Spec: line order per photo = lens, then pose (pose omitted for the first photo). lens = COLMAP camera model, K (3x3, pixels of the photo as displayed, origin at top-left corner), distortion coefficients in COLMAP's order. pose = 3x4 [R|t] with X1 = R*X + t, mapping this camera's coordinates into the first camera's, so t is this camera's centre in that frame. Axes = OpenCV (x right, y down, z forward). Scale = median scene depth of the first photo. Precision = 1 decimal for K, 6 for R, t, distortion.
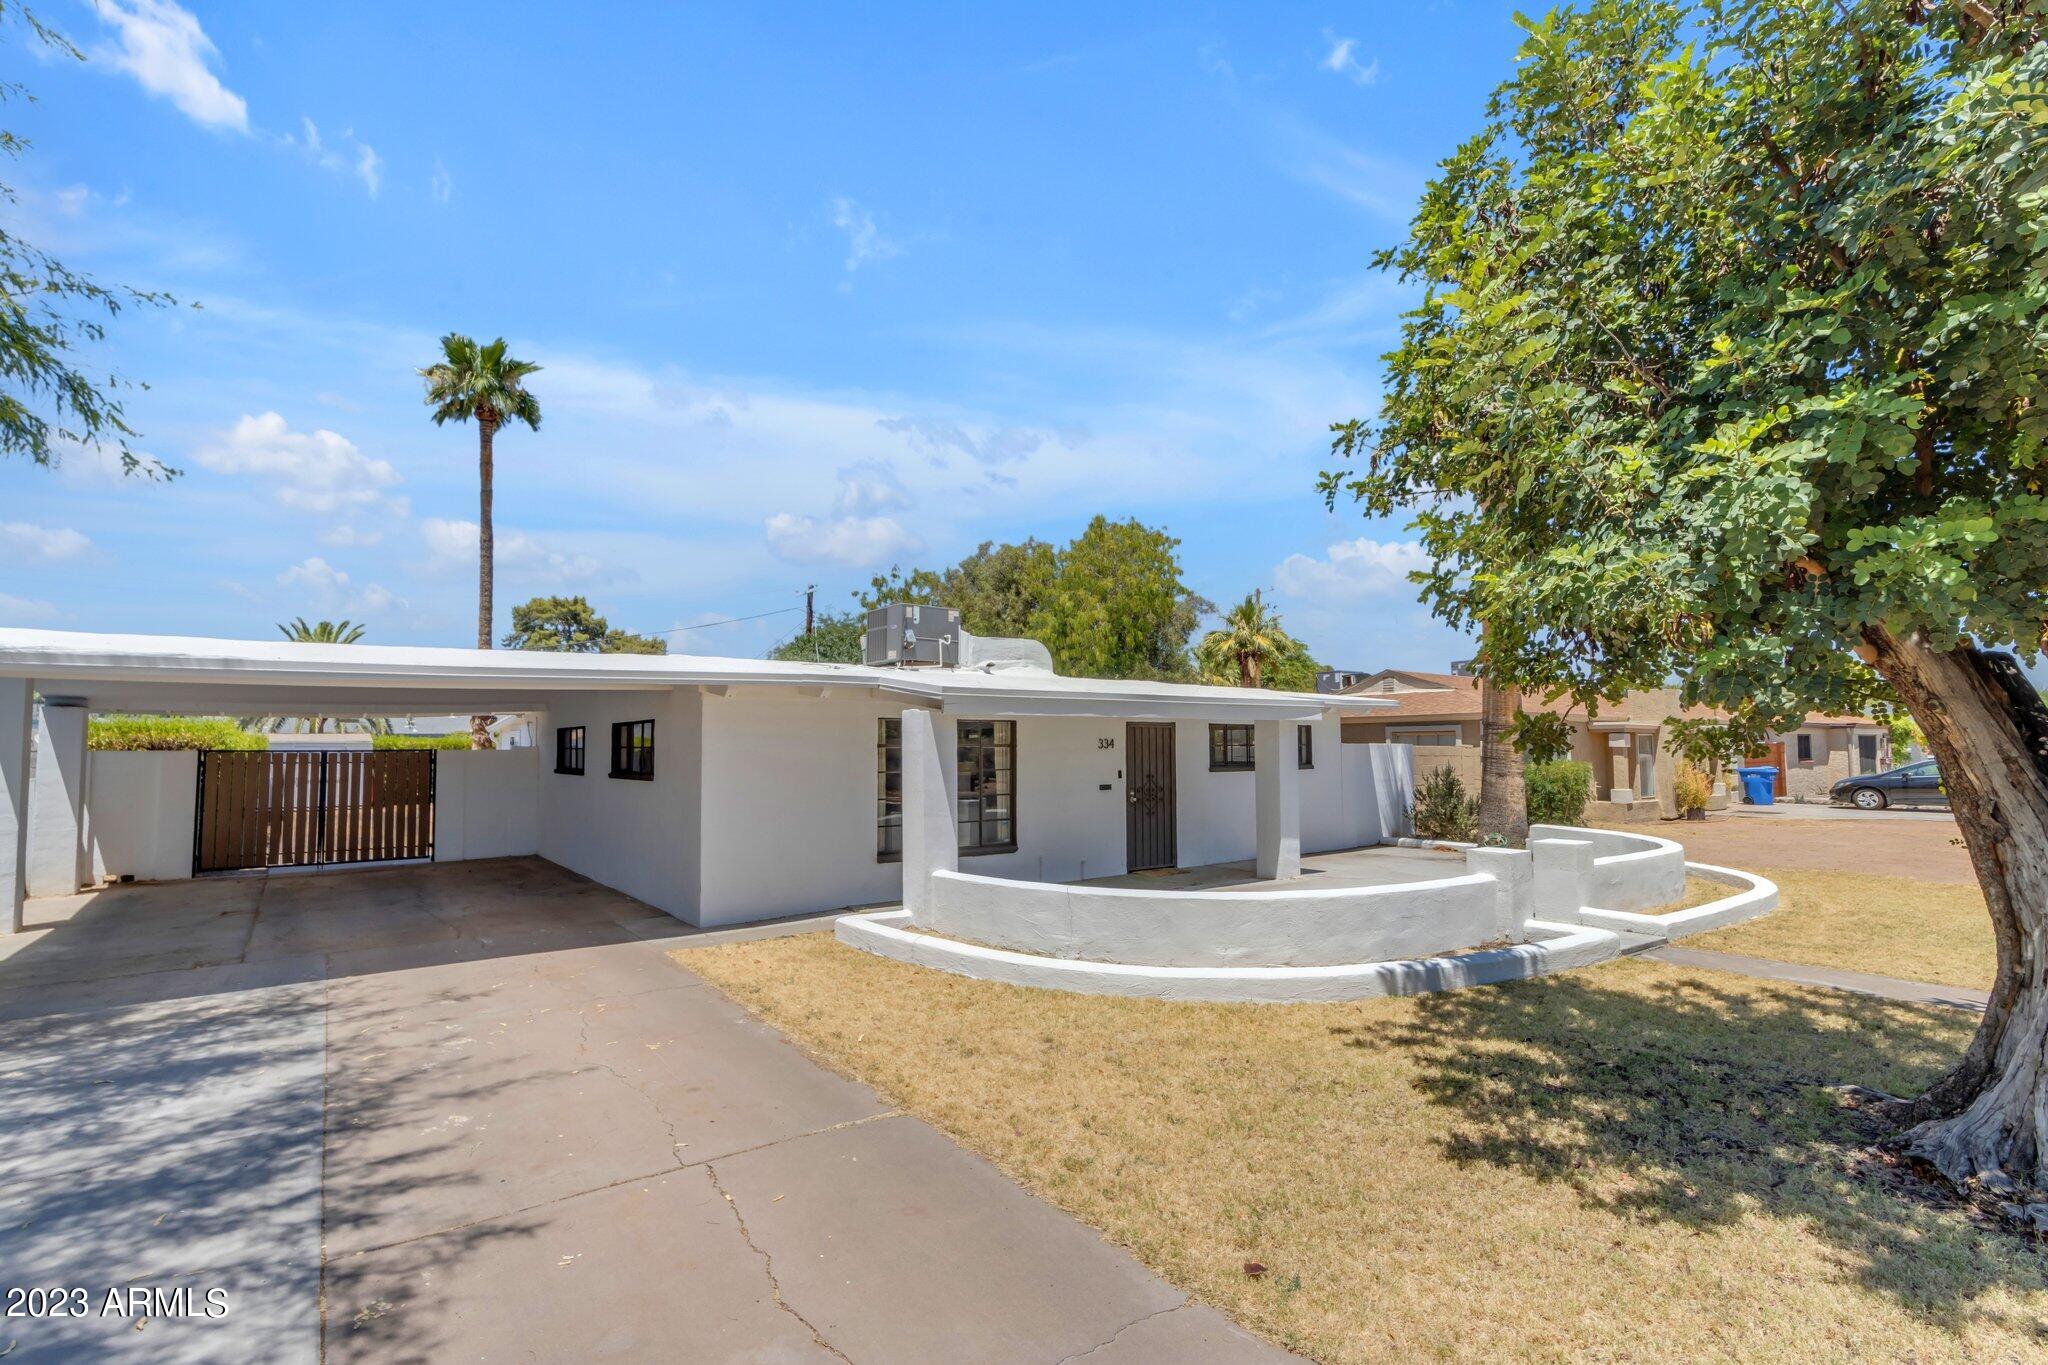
lens RADIAL K [[944.9, 0, 980.6], [0, 944.9, 693.7], [0, 0, 1]] dist [0.003987, 0.000016]
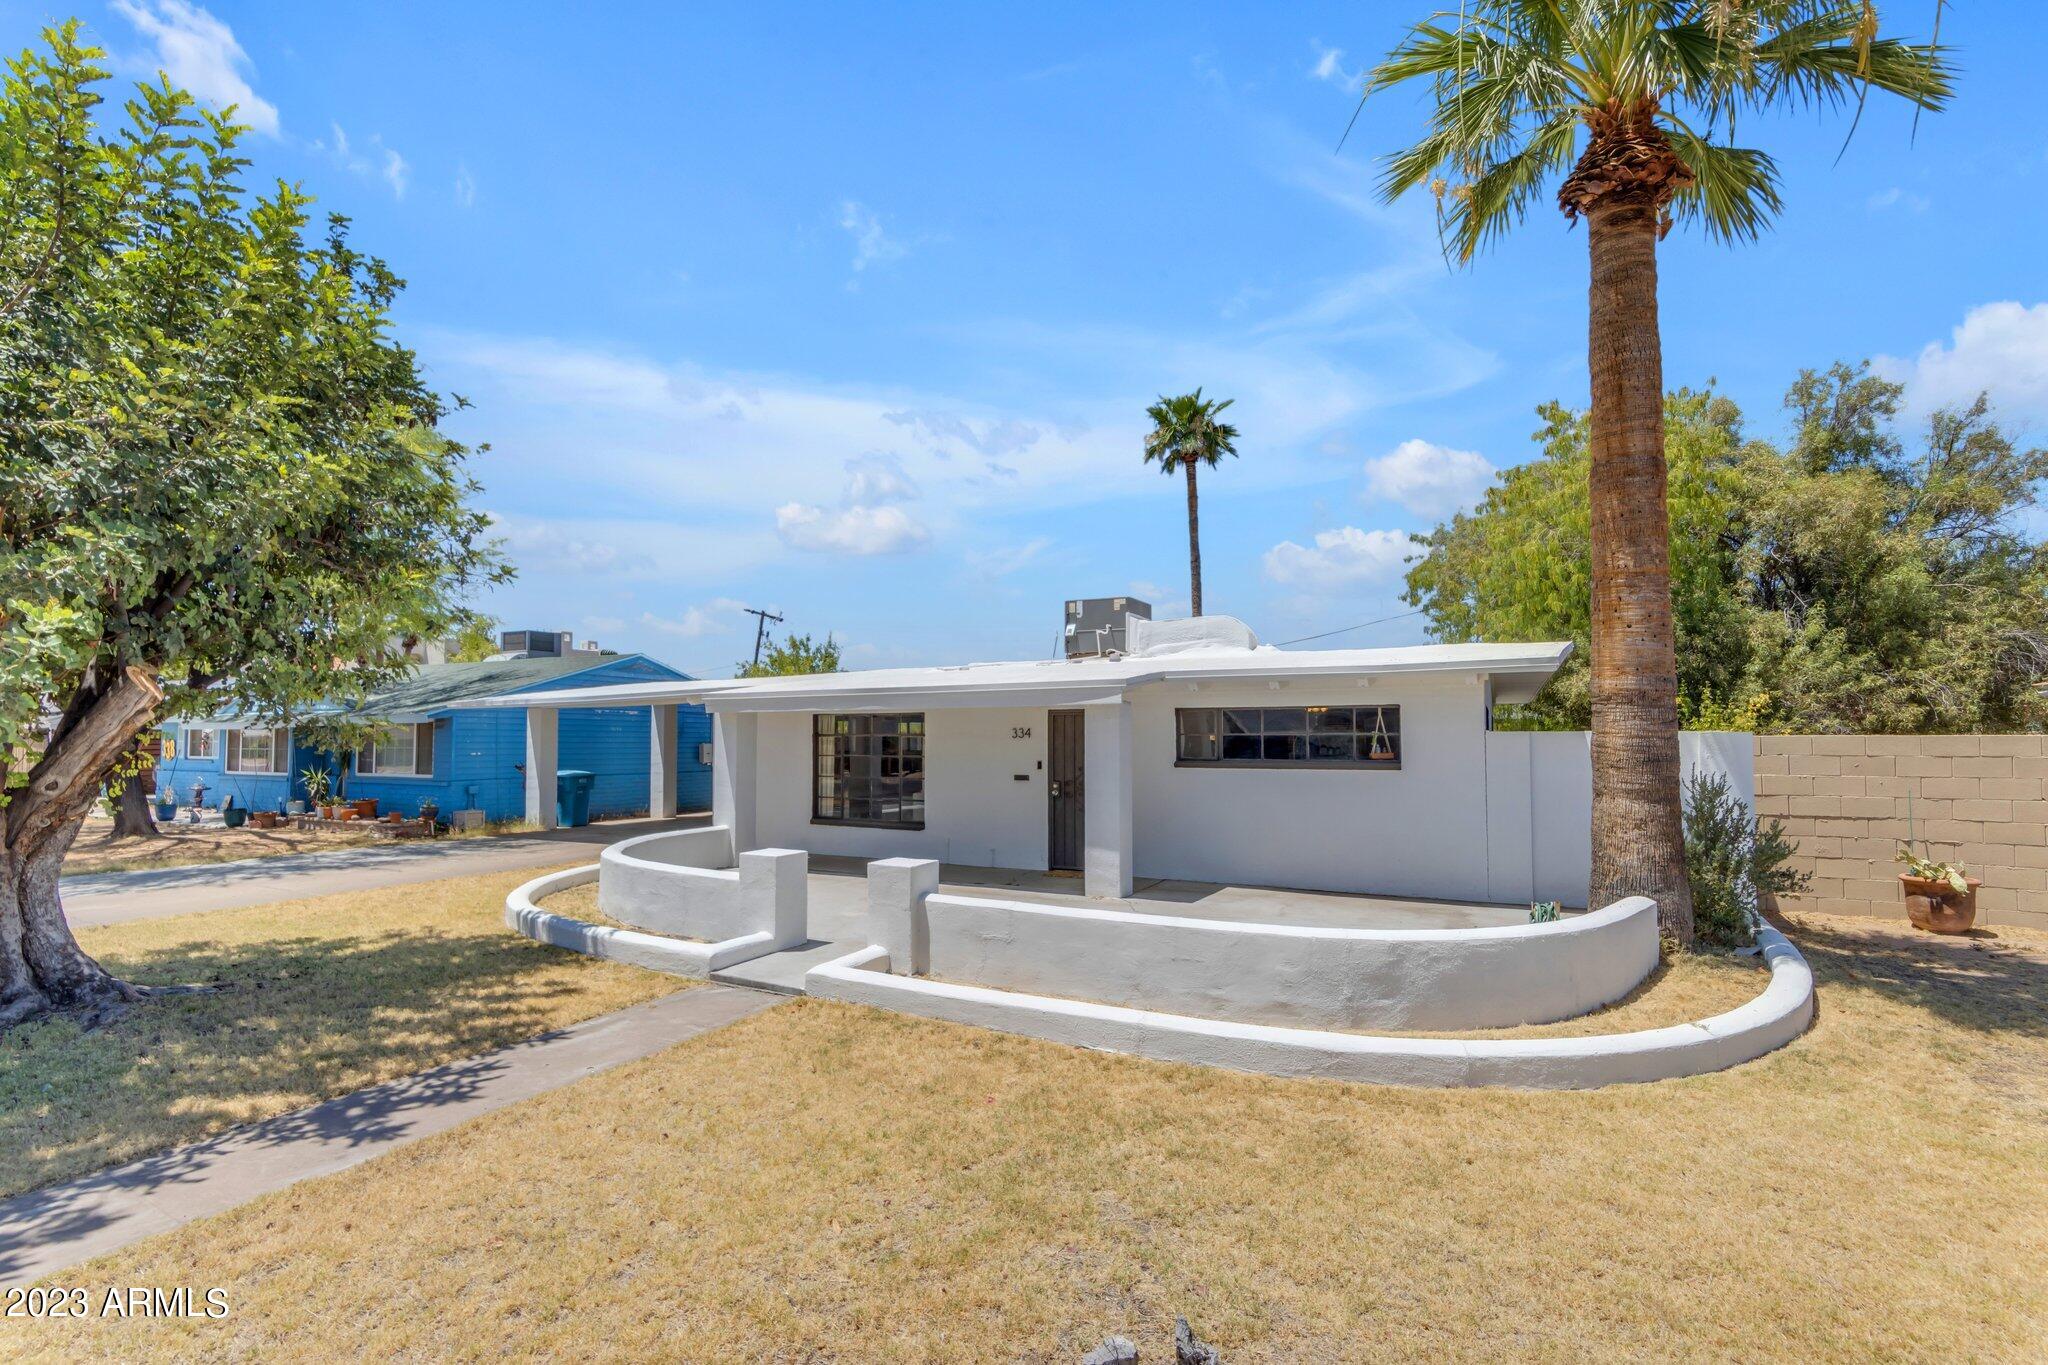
lens RADIAL K [[944.9, 0, 980.6], [0, 944.9, 693.7], [0, 0, 1]] dist [0.003987, 0.000016]
pose [[0.422496, -0.037395, -0.905593, 0.797145], [0.052145, 0.998496, -0.016903, 0.021026], [0.904863, -0.040081, 0.423811, 0.437477]]
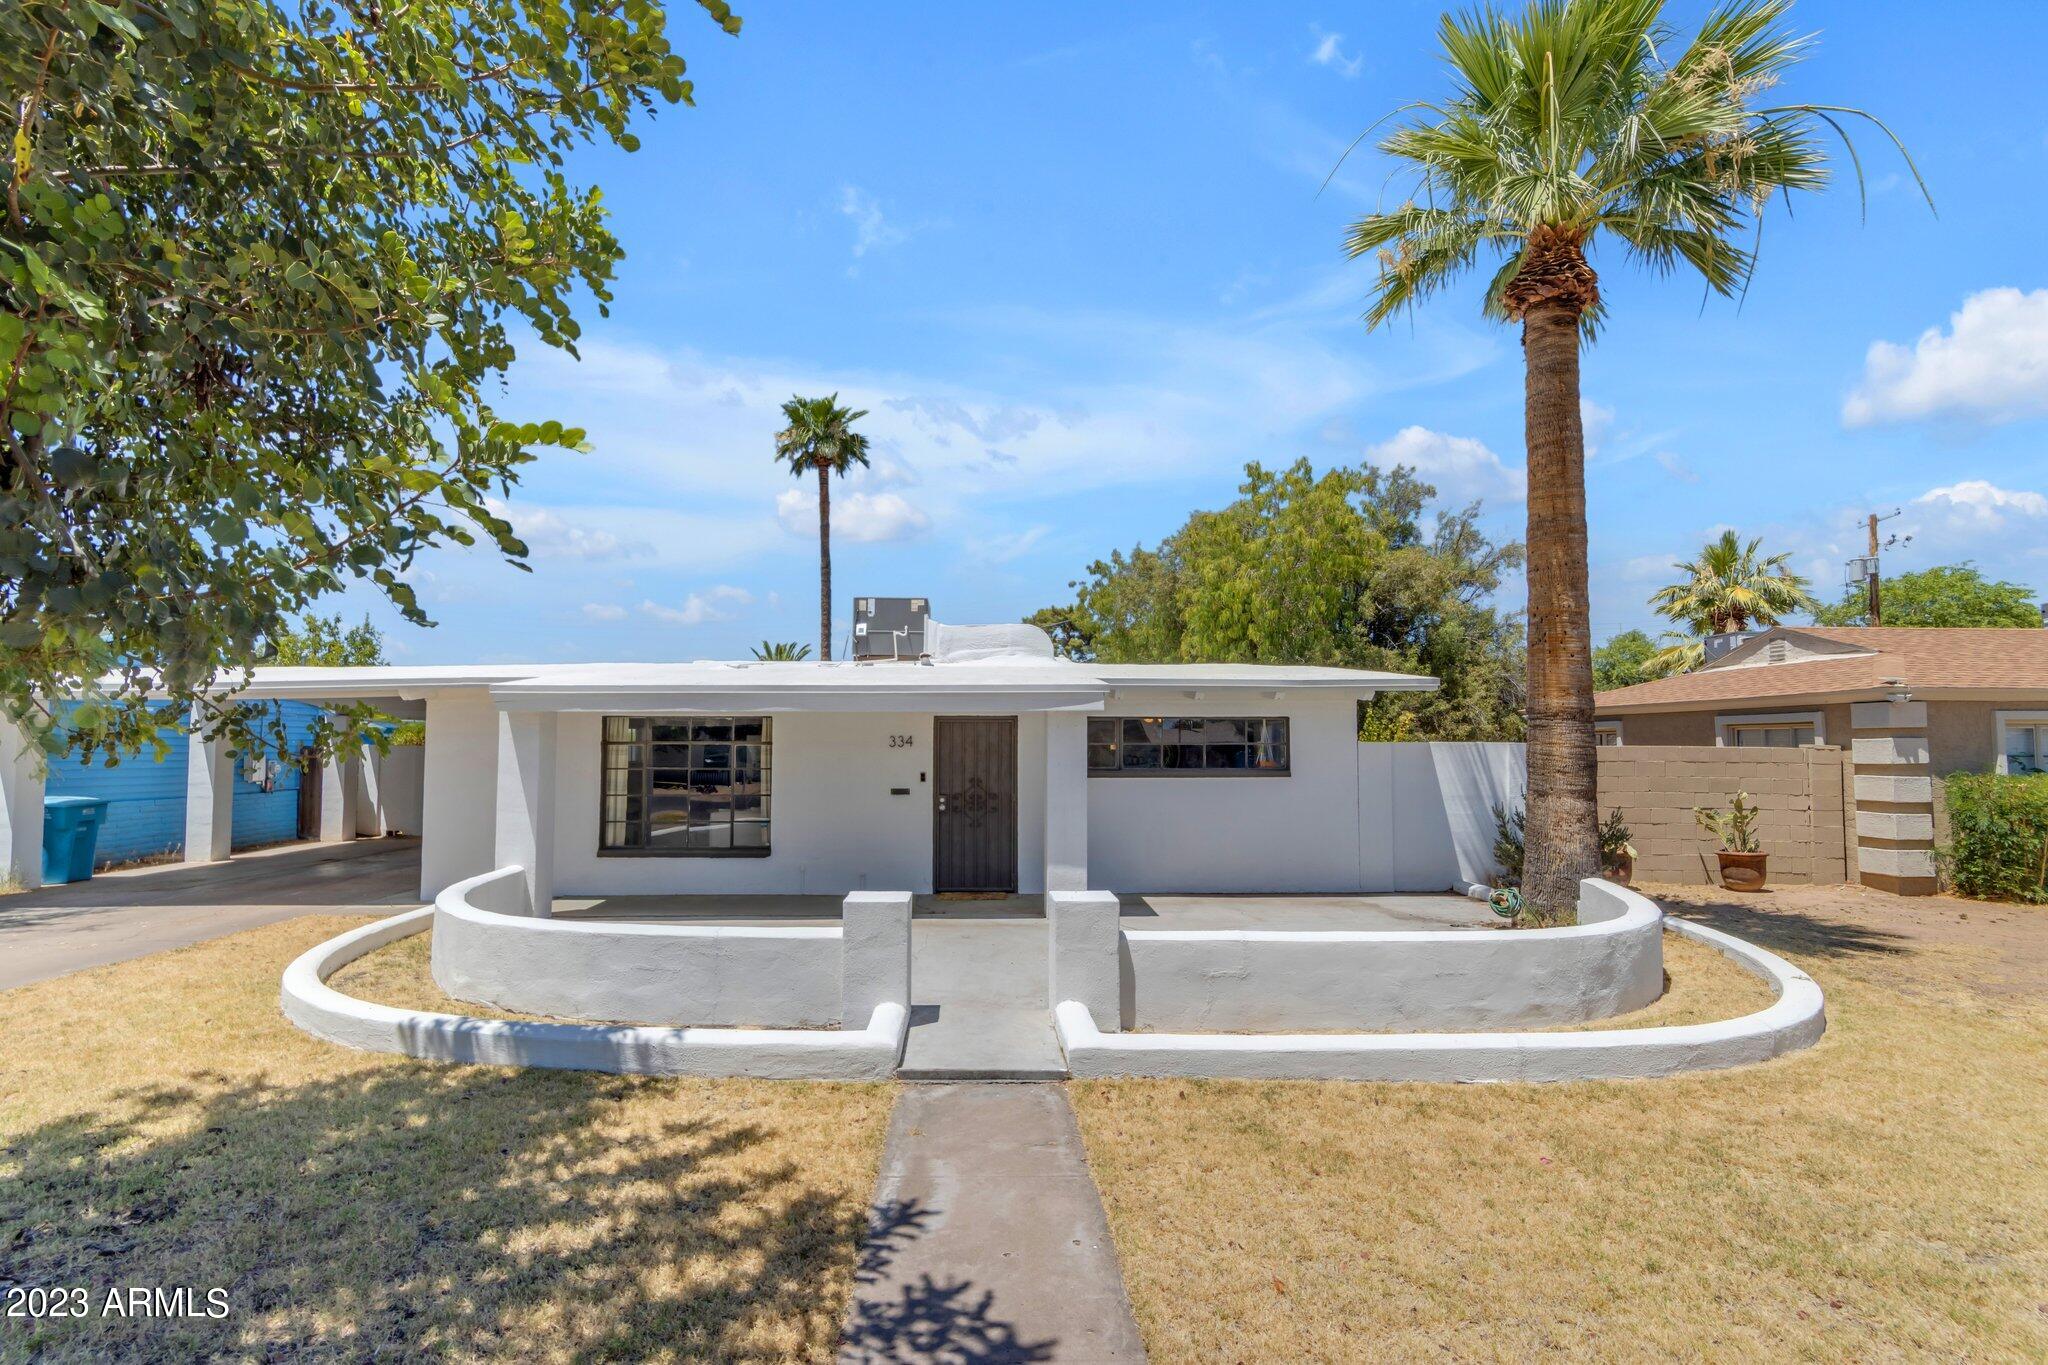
lens RADIAL K [[944.9, 0, 980.6], [0, 944.9, 693.7], [0, 0, 1]] dist [0.003987, 0.000016]
pose [[0.820049, -0.026802, -0.571665, 0.550011], [0.028462, 0.999577, -0.006035, 0.012902], [0.571584, -0.011322, 0.820465, 0.262252]]
